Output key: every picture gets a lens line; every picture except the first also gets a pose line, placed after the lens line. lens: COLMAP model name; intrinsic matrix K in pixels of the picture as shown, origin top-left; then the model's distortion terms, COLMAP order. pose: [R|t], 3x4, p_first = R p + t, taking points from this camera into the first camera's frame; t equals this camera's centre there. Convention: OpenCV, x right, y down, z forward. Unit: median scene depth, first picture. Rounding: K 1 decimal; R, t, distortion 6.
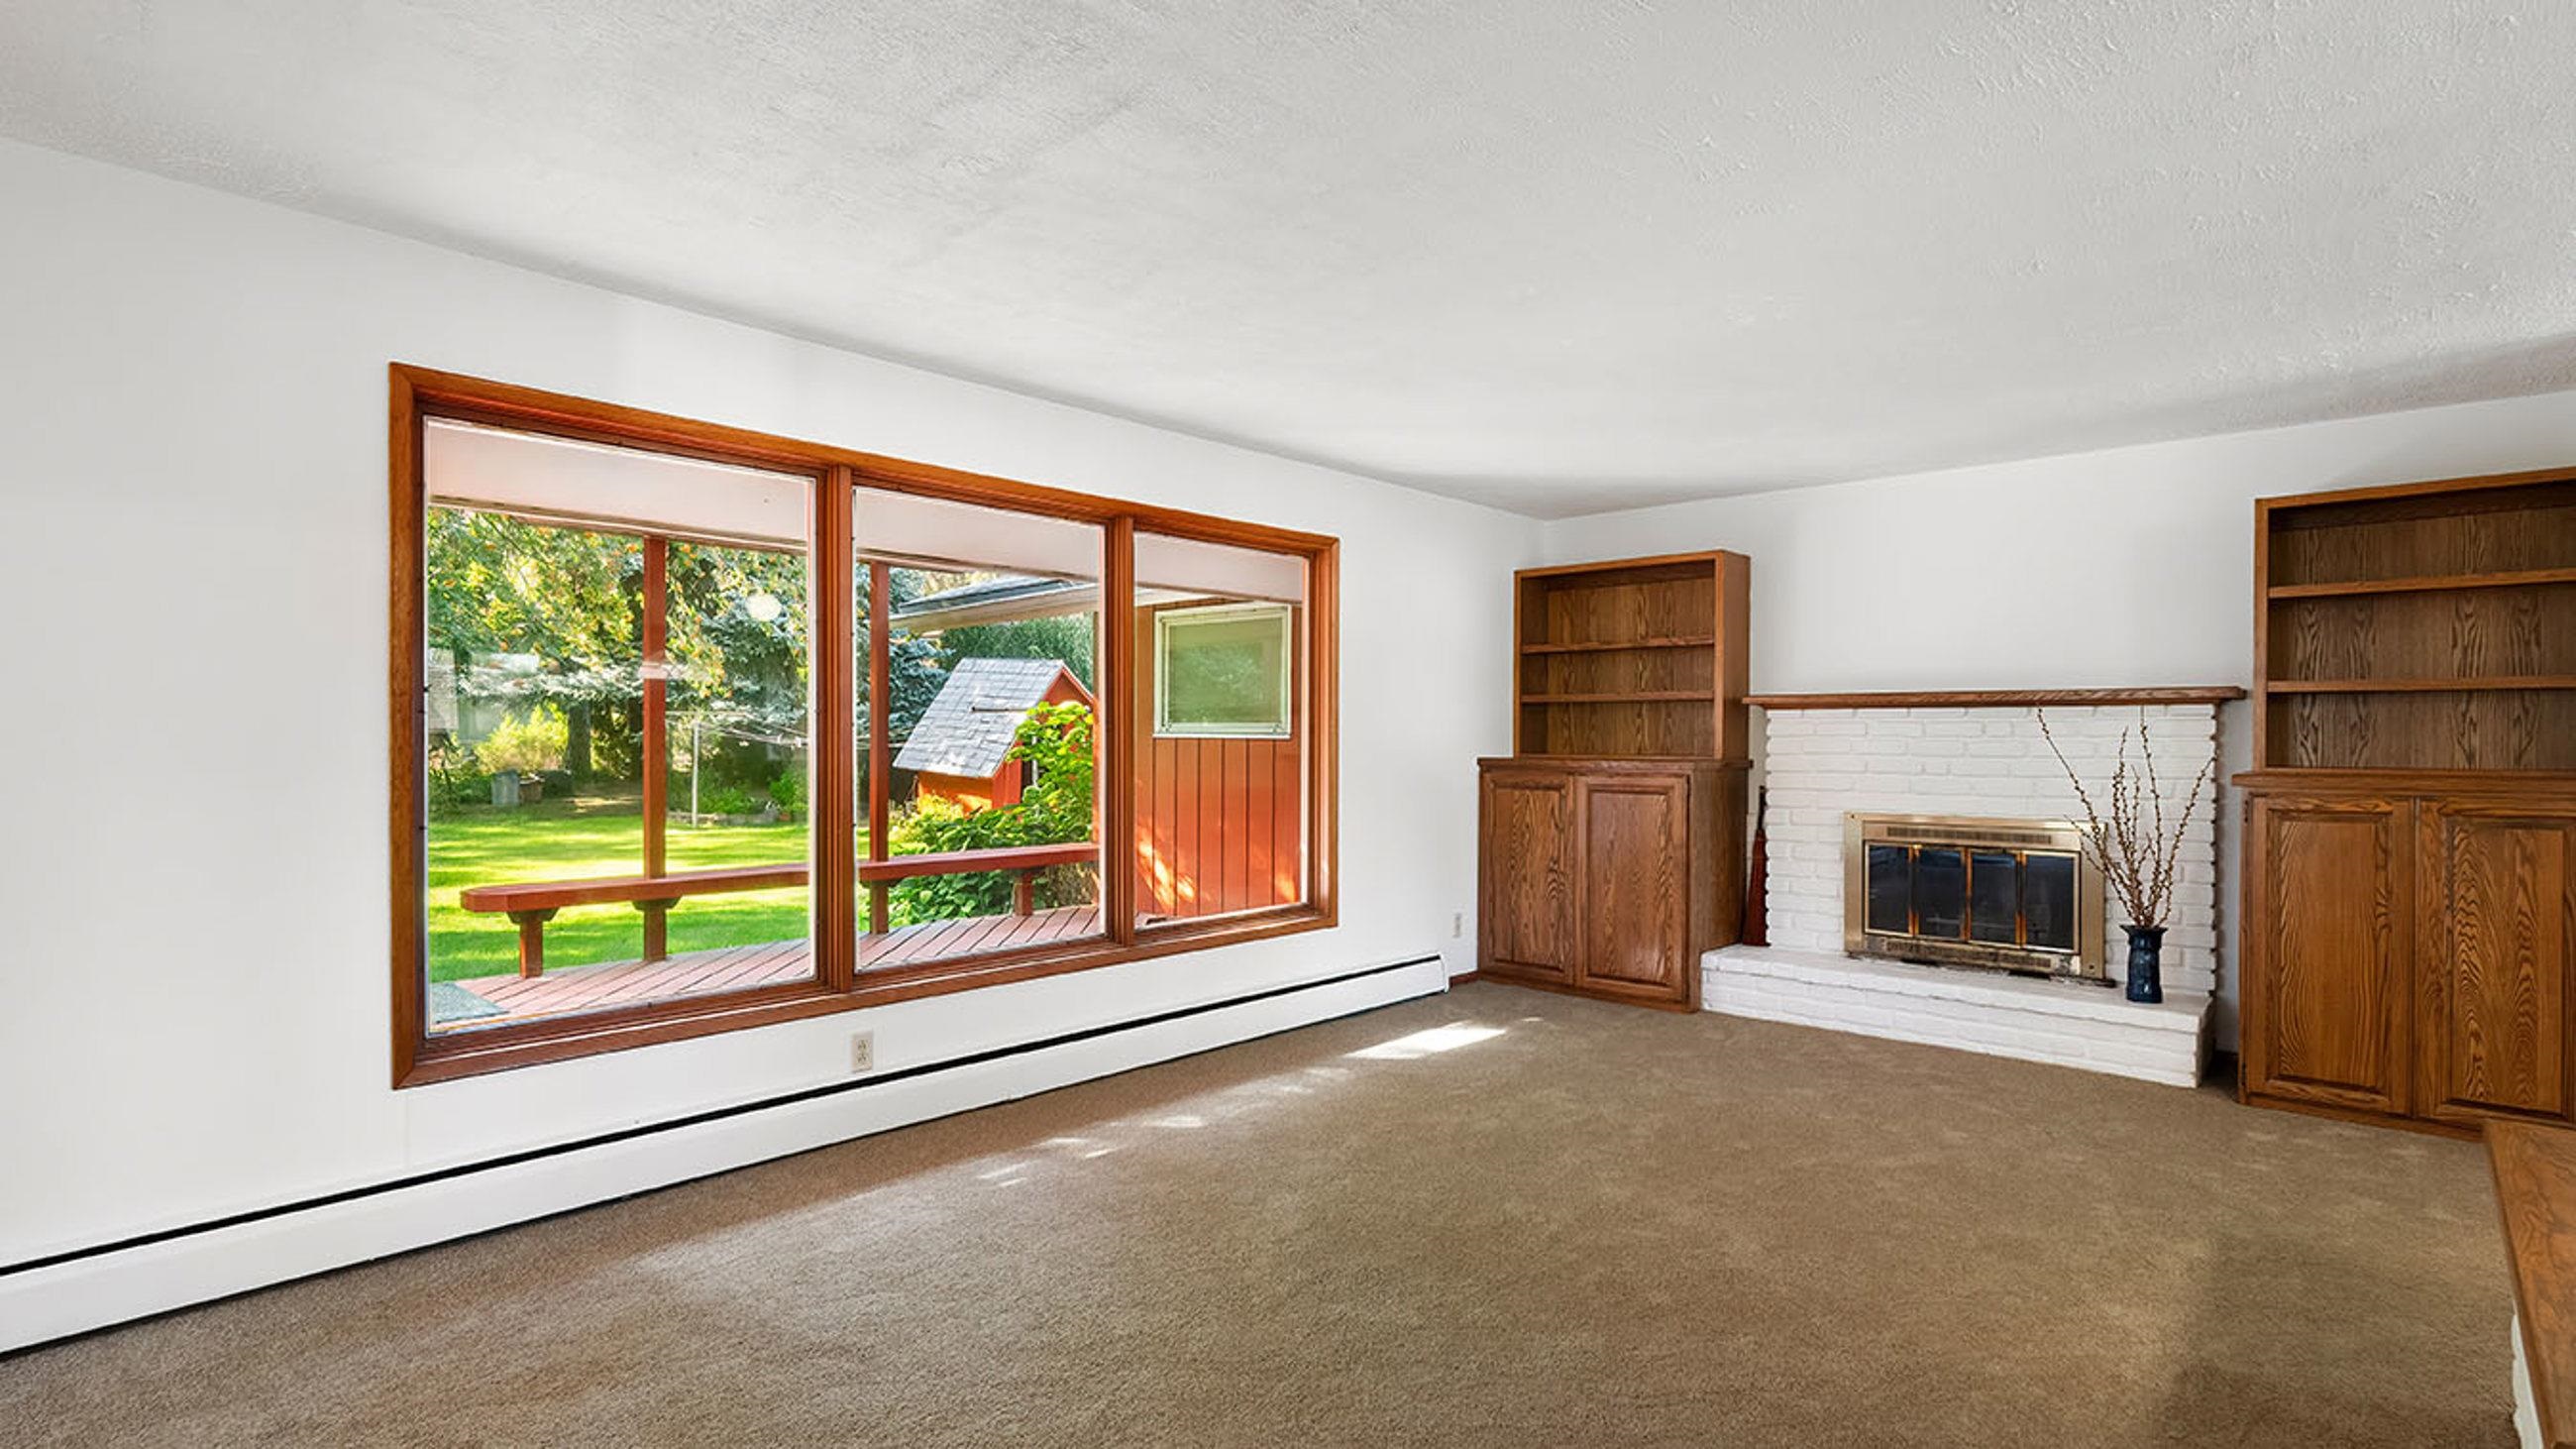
lens RADIAL K [[1225.8, 0, 1285.2], [0, 1225.8, 730.5], [0, 0, 1]] dist [-0.004065, -0.000792]
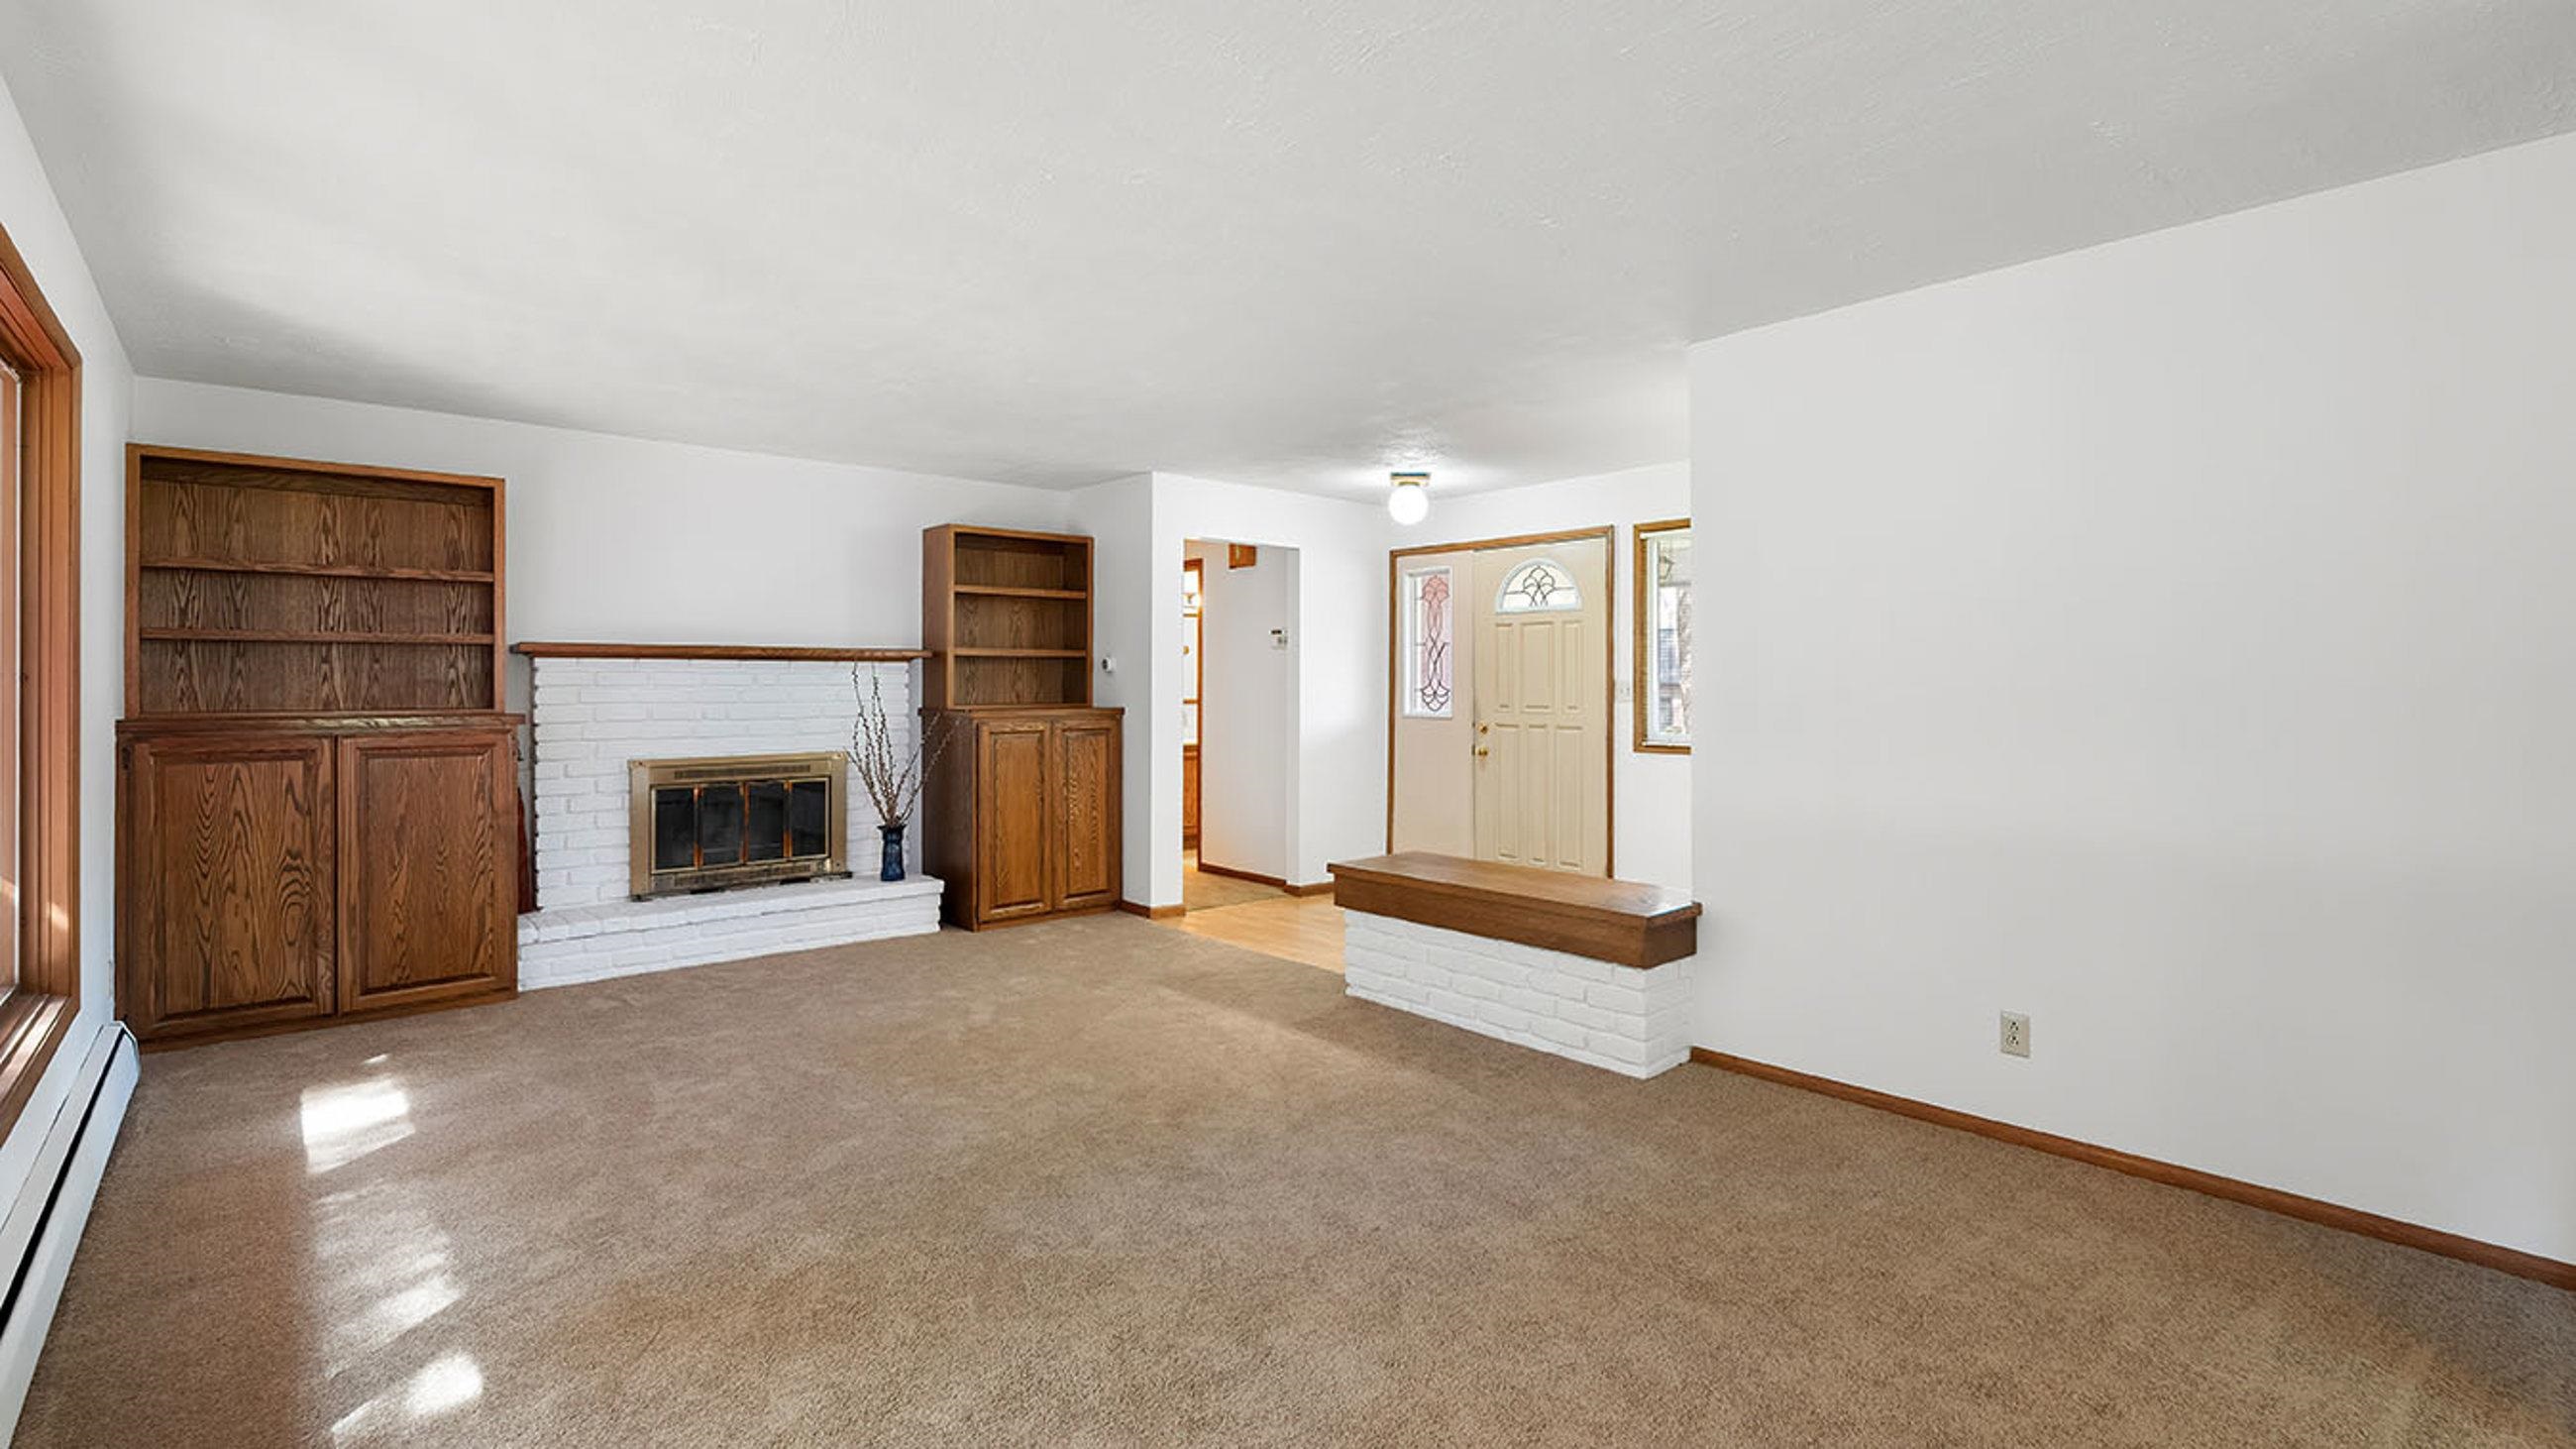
lens RADIAL K [[1169.0, 0, 1248.7], [0, 1169.0, 686.2], [0, 0, 1]] dist [-0.000536, 0.000554]
pose [[0.131625, -0.001969, 0.991298, -0.440443], [-0.001250, 0.999997, 0.002152, 0.002490], [-0.991299, -0.001522, 0.131622, 0.364156]]
